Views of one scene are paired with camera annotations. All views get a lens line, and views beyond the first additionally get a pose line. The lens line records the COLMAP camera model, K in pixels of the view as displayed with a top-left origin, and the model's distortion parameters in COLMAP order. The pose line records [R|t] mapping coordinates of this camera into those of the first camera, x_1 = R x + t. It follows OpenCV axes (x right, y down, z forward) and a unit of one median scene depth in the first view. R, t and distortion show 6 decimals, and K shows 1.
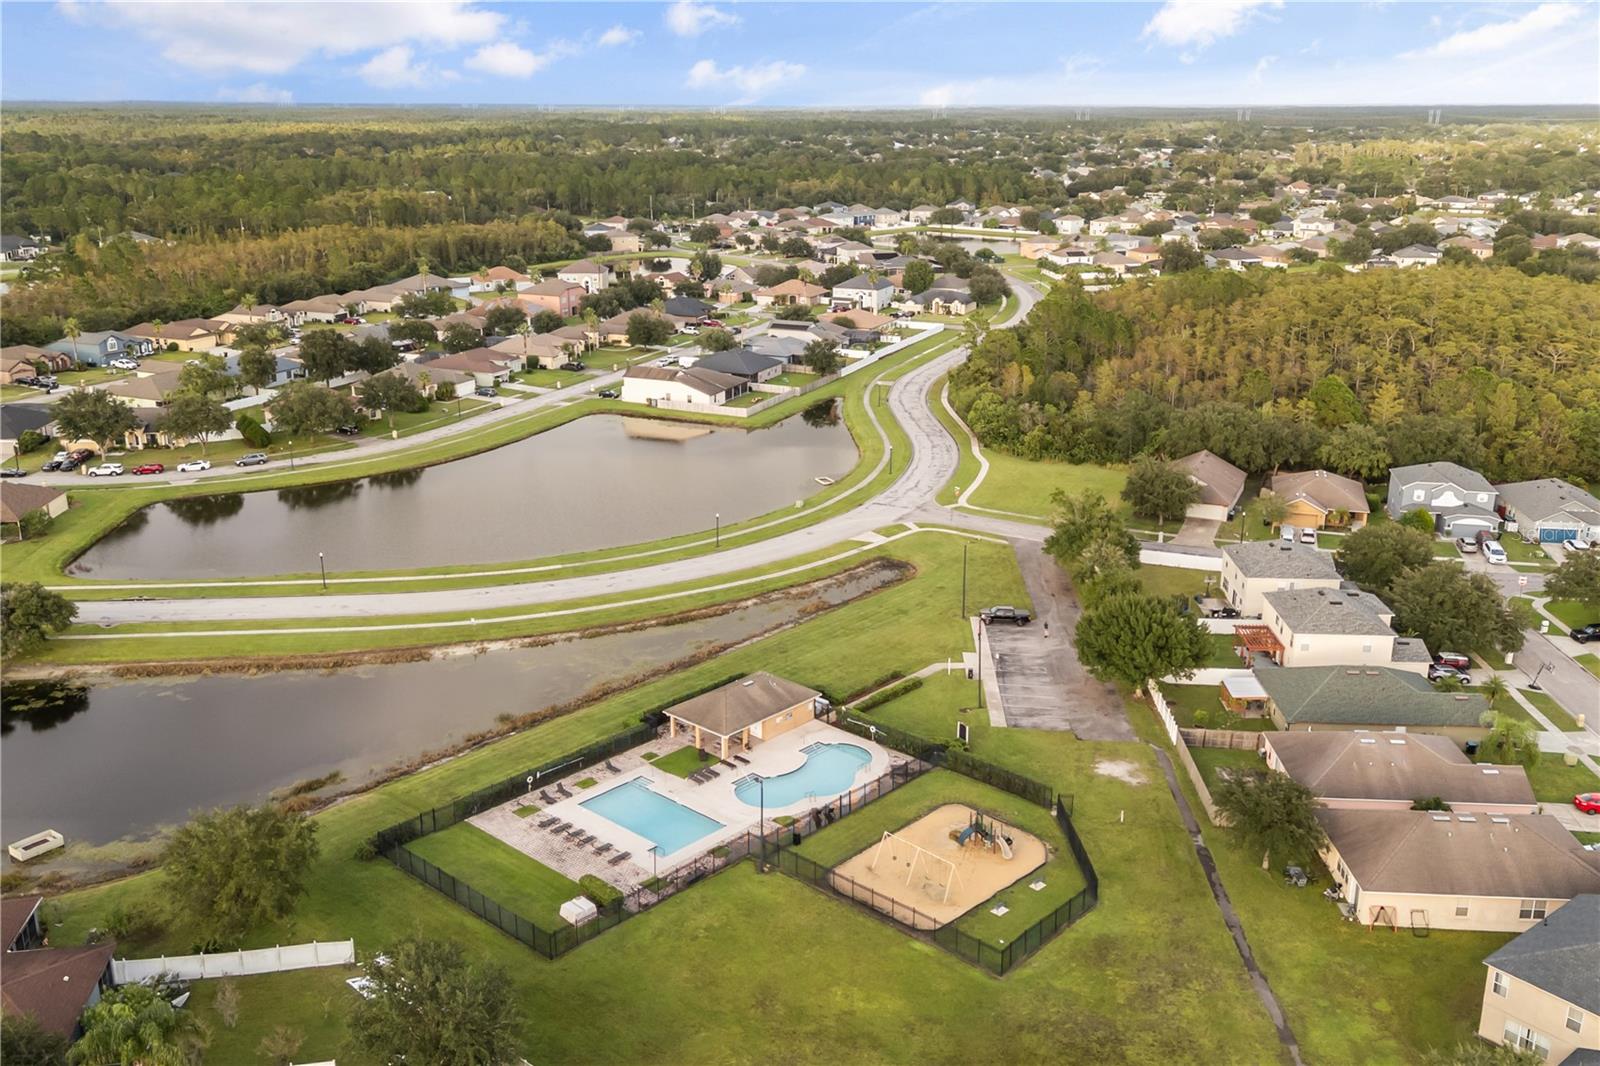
lens RADIAL K [[1413.8, 0, 800.3], [0, 1413.8, 542.4], [0, 0, 1]] dist [0.084901, -0.101977]
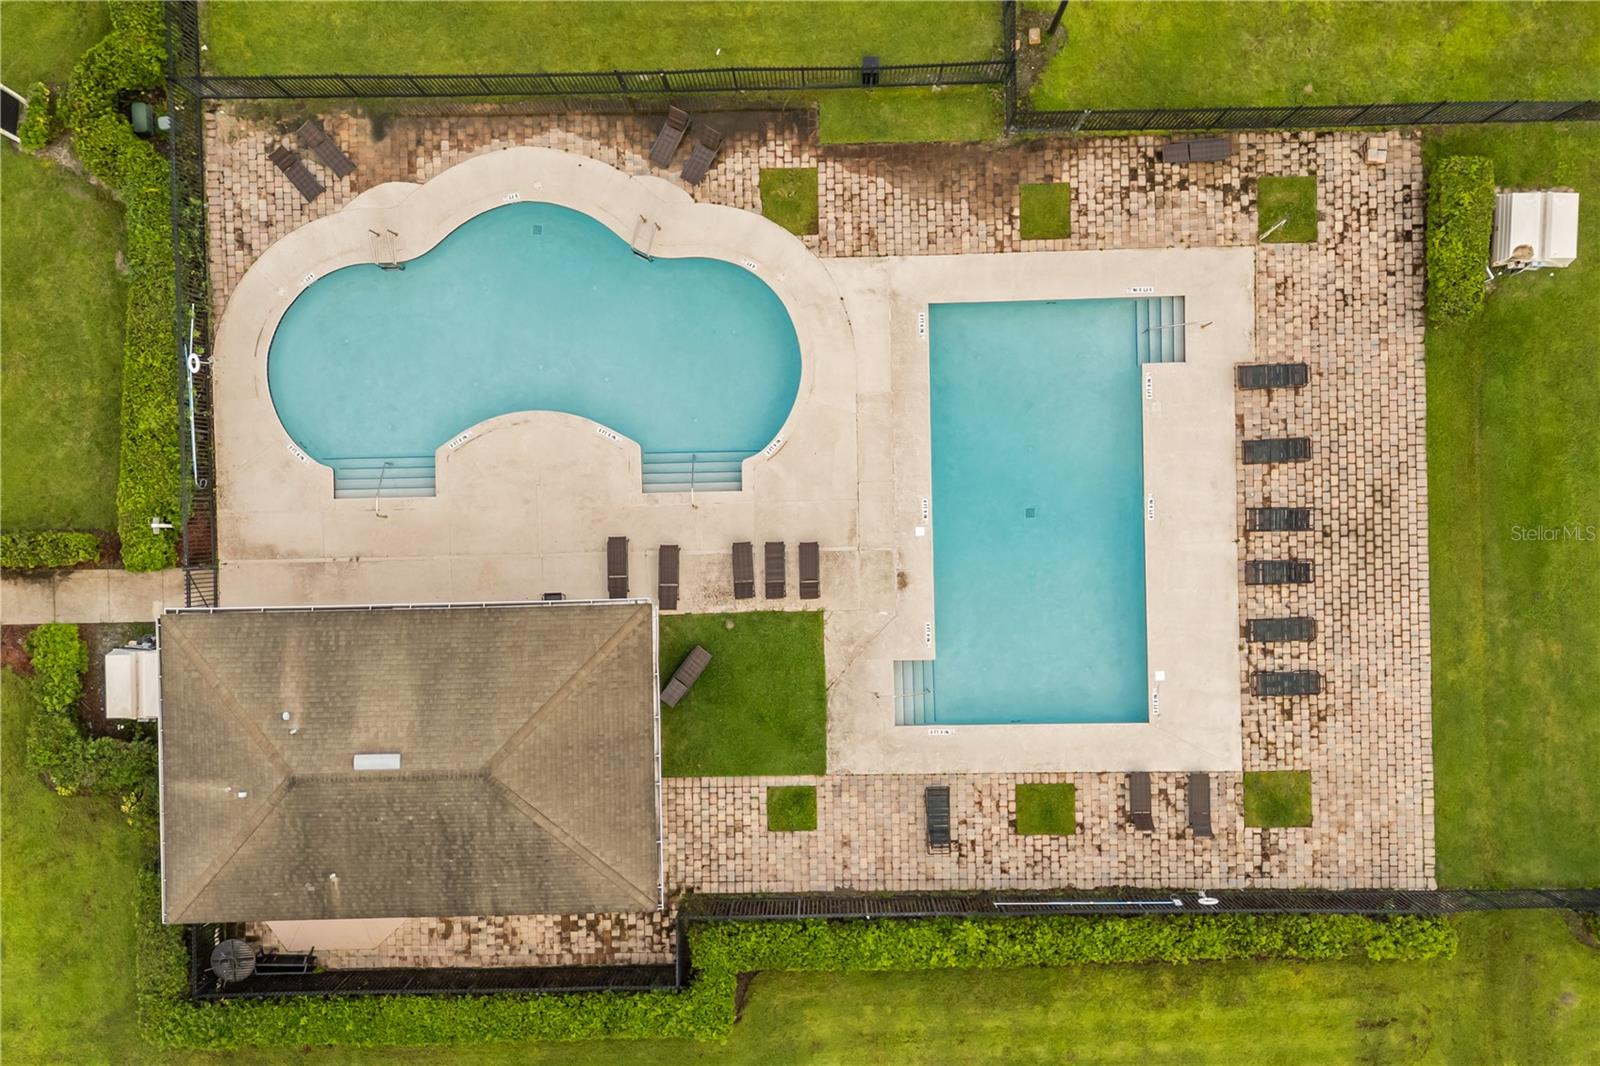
lens RADIAL K [[1413.8, 0, 800.3], [0, 1413.8, 542.4], [0, 0, 1]] dist [0.084901, -0.101977]
pose [[-0.693243, -0.720701, 0.002062, -0.055390], [0.228243, -0.216832, 0.949152, -0.112894], [-0.683607, 0.658464, 0.314812, 0.726621]]
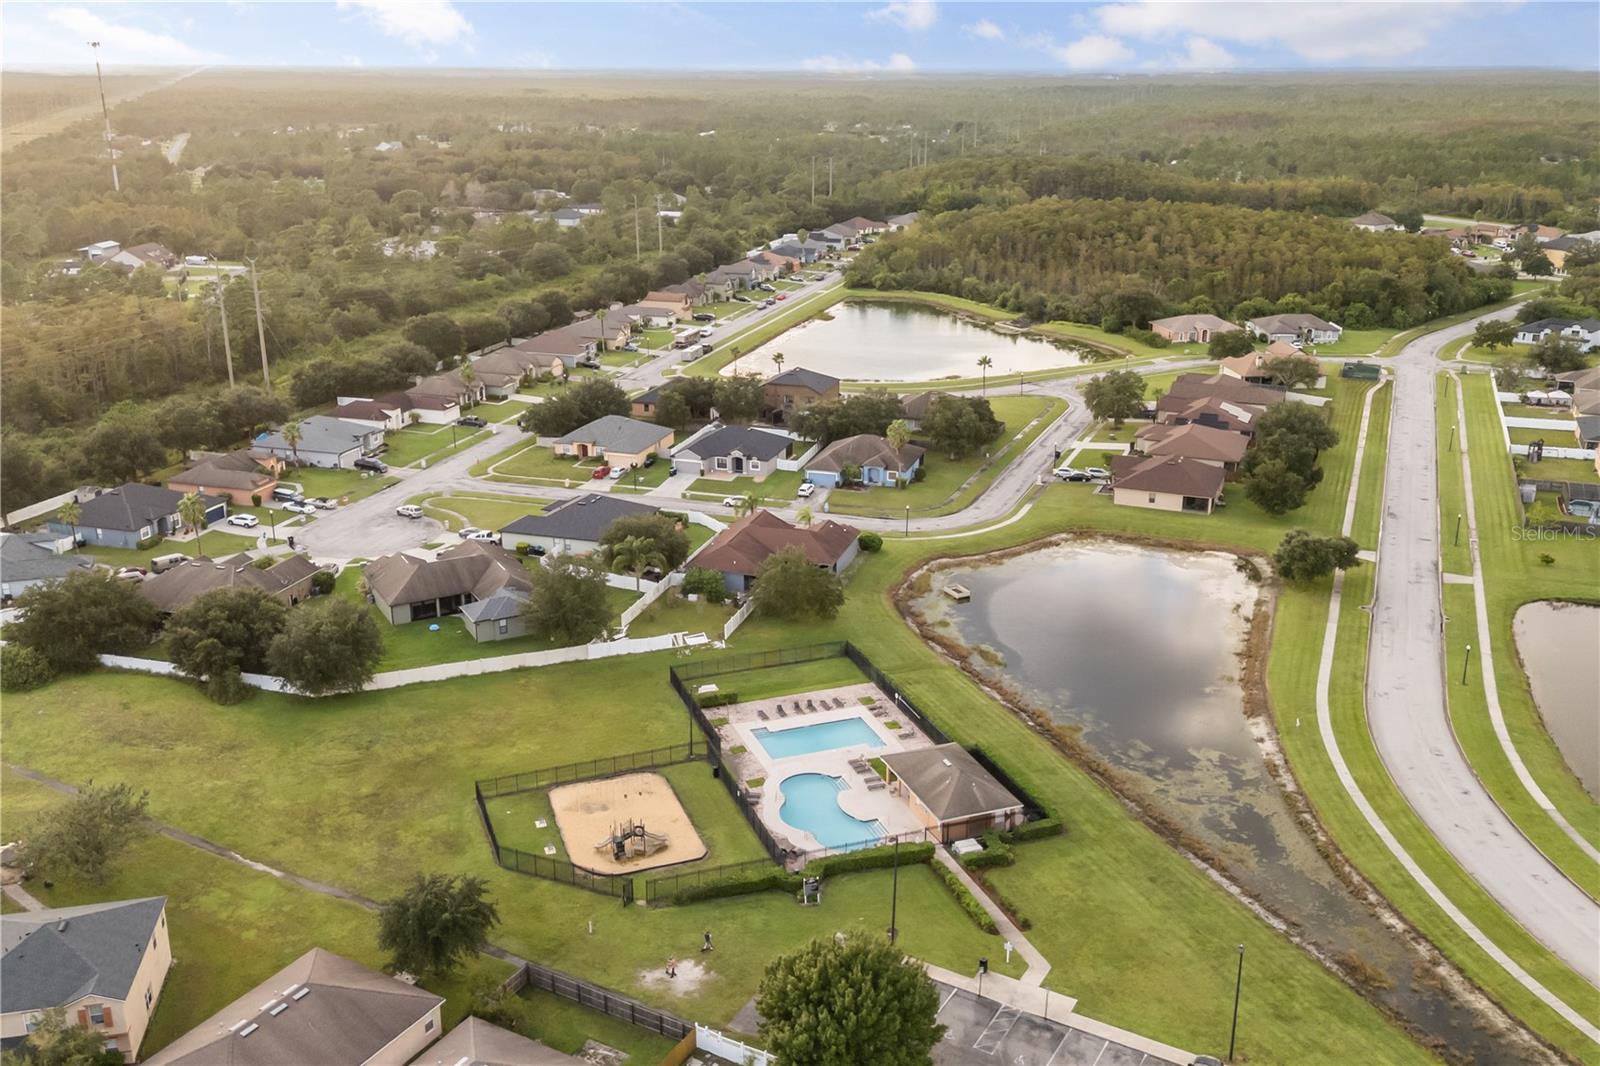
lens RADIAL K [[1407.6, 0, 801.2], [0, 1407.6, 560.0], [0, 0, 1]] dist [0.109696, -0.192660]
pose [[-0.450672, 0.292638, -0.843361, 0.687629], [-0.267901, 0.856857, 0.440482, -0.367933], [0.851542, 0.424450, -0.307764, 1.006985]]
